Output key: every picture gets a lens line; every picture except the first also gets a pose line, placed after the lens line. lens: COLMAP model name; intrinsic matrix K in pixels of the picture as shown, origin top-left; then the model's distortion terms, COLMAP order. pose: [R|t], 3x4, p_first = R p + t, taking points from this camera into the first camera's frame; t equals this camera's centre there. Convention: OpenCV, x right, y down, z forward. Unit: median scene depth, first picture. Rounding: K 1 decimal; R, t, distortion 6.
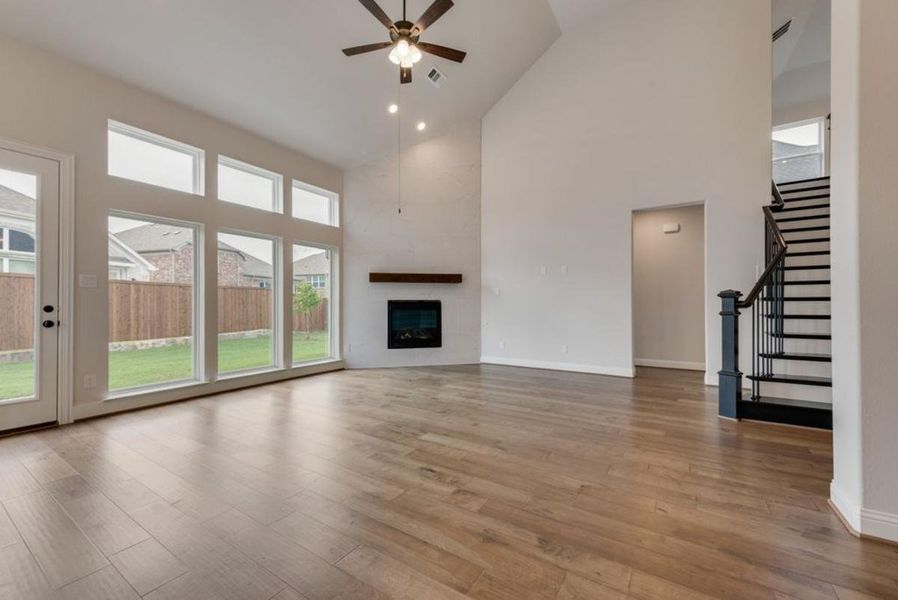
lens RADIAL K [[355.5, 0, 447.6], [0, 355.5, 303.1], [0, 0, 1]] dist [0.007435, -0.000415]
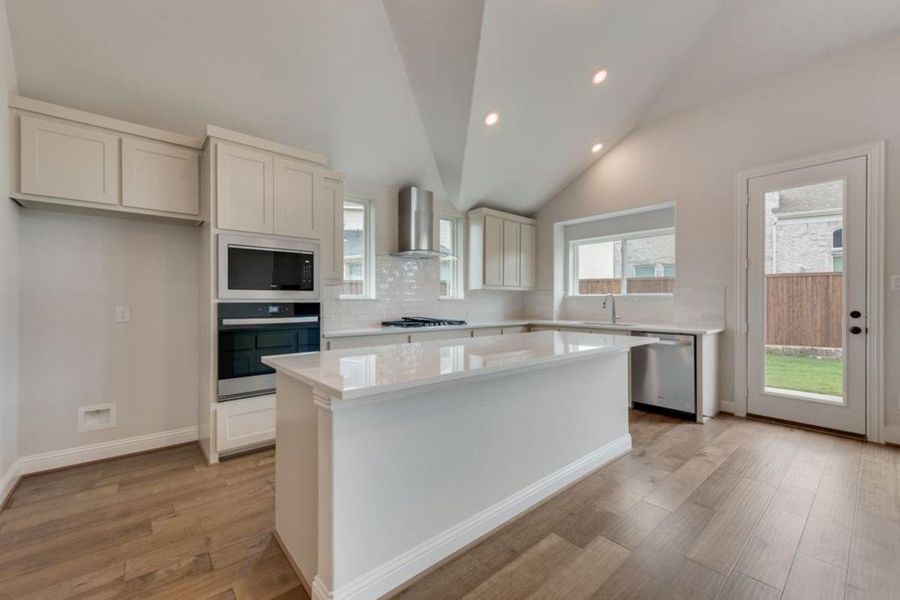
lens RADIAL K [[367.5, 0, 451.7], [0, 367.5, 298.6], [0, 0, 1]] dist [0.002754, -0.000008]
pose [[-0.290526, -0.004130, -0.956858, 0.084778], [0.006041, 0.999963, -0.006150, -0.016402], [0.956848, -0.007567, -0.290490, 0.160917]]
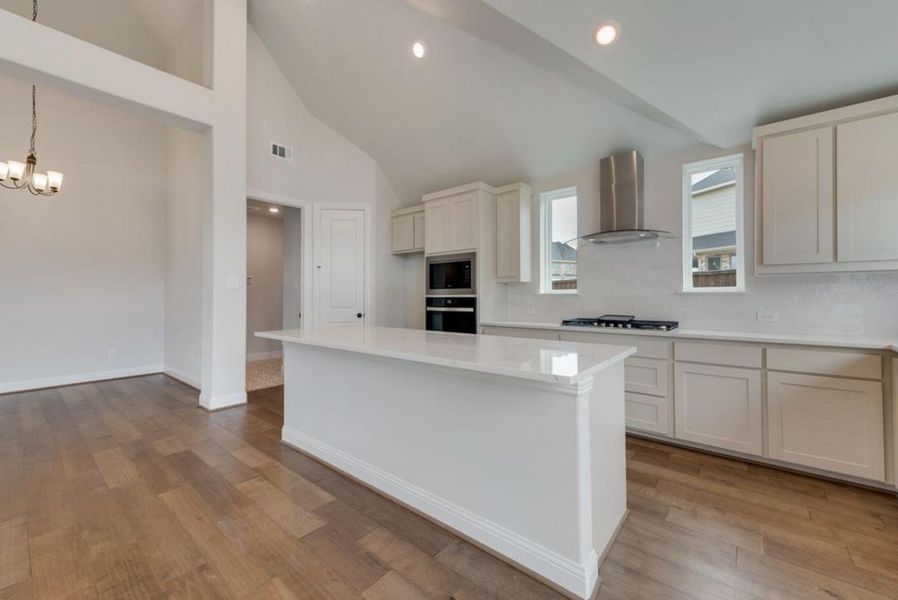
lens RADIAL K [[355.5, 0, 447.6], [0, 355.5, 303.1], [0, 0, 1]] dist [0.007435, -0.000415]
pose [[-0.992575, 0.004849, 0.121535, -0.462082], [0.006862, 0.999846, 0.016155, -0.015161], [-0.121438, 0.016869, -0.992456, 0.529048]]
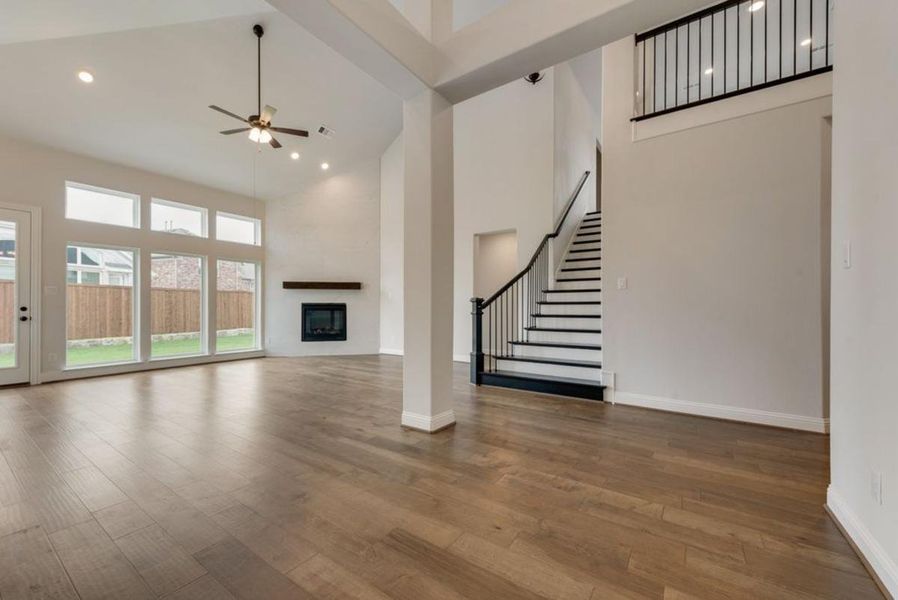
lens RADIAL K [[355.6, 0, 445.7], [0, 355.6, 306.3], [0, 0, 1]] dist [0.008946, -0.000140]
pose [[0.999292, 0.001952, -0.037564, 0.469002], [-0.001832, 0.999993, 0.003212, -0.001848], [0.037570, -0.003141, 0.999289, -0.294968]]
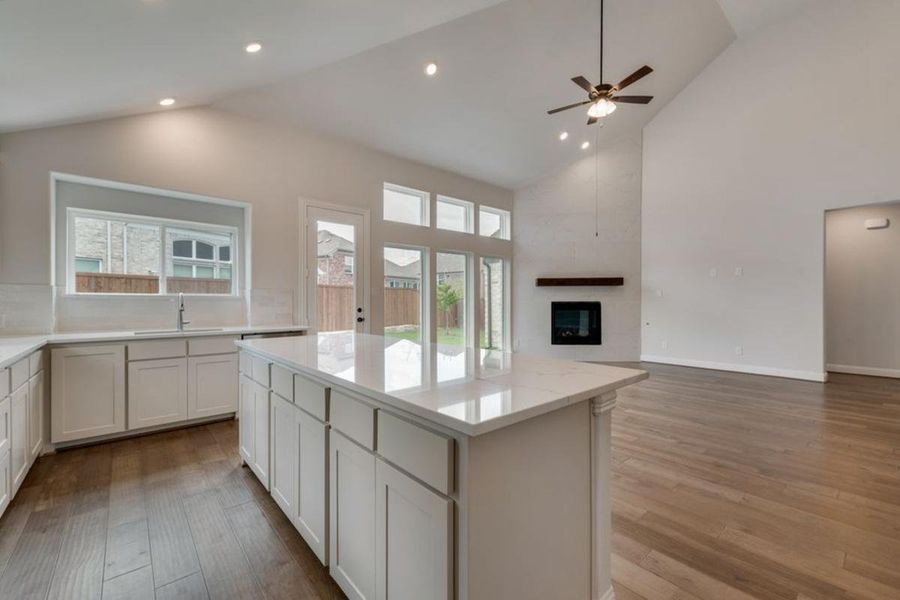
lens RADIAL K [[370.7, 0, 445.1], [0, 370.7, 303.3], [0, 0, 1]] dist [0.008734, -0.004283]
pose [[0.955773, 0.002246, -0.294096, -0.173136], [0.000846, 0.999946, 0.010386, -0.018552], [0.294103, -0.010176, 0.955720, -0.277851]]
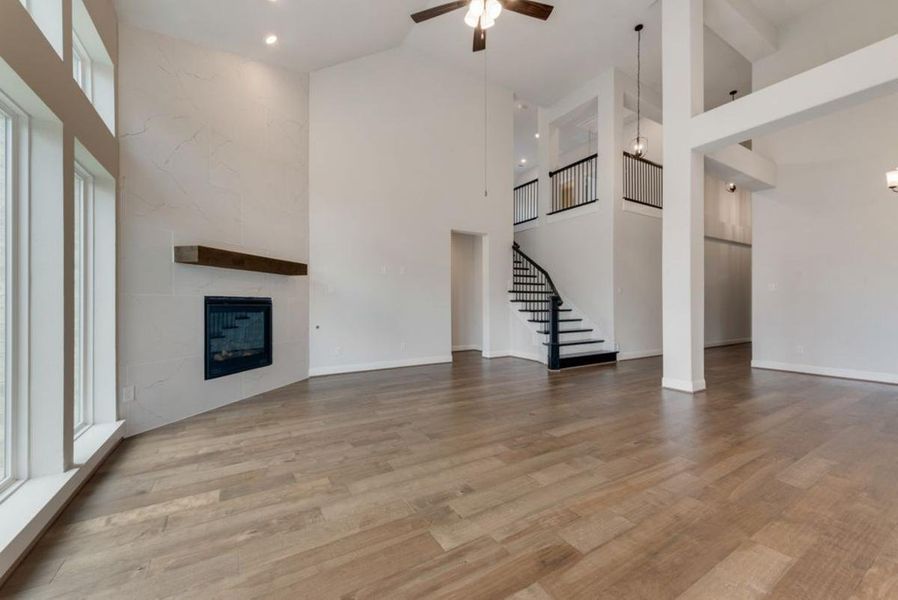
lens RADIAL K [[355.5, 0, 447.6], [0, 355.5, 303.1], [0, 0, 1]] dist [0.007435, -0.000415]
pose [[0.437879, 0.003097, 0.899029, -0.619382], [-0.001616, 0.999995, -0.002658, 0.004714], [-0.899032, -0.000289, 0.437882, 0.467261]]
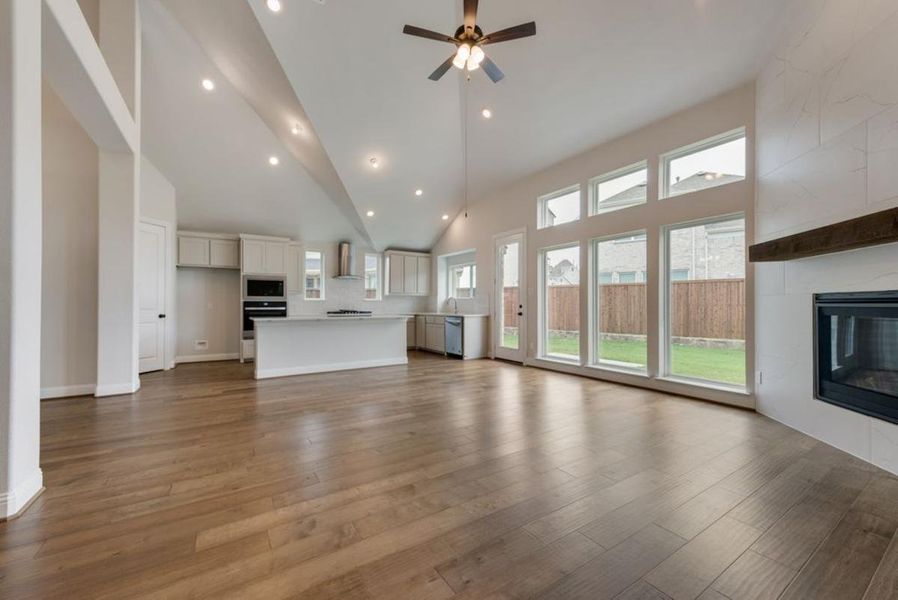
lens RADIAL K [[352.7, 0, 449.0], [0, 352.7, 300.0], [0, 0, 1]] dist [0.013252, -0.000028]
pose [[-0.415849, -0.010739, -0.909370, 0.547296], [0.006638, 0.999868, -0.014843, 0.004302], [0.909409, -0.012209, -0.415723, 0.911755]]
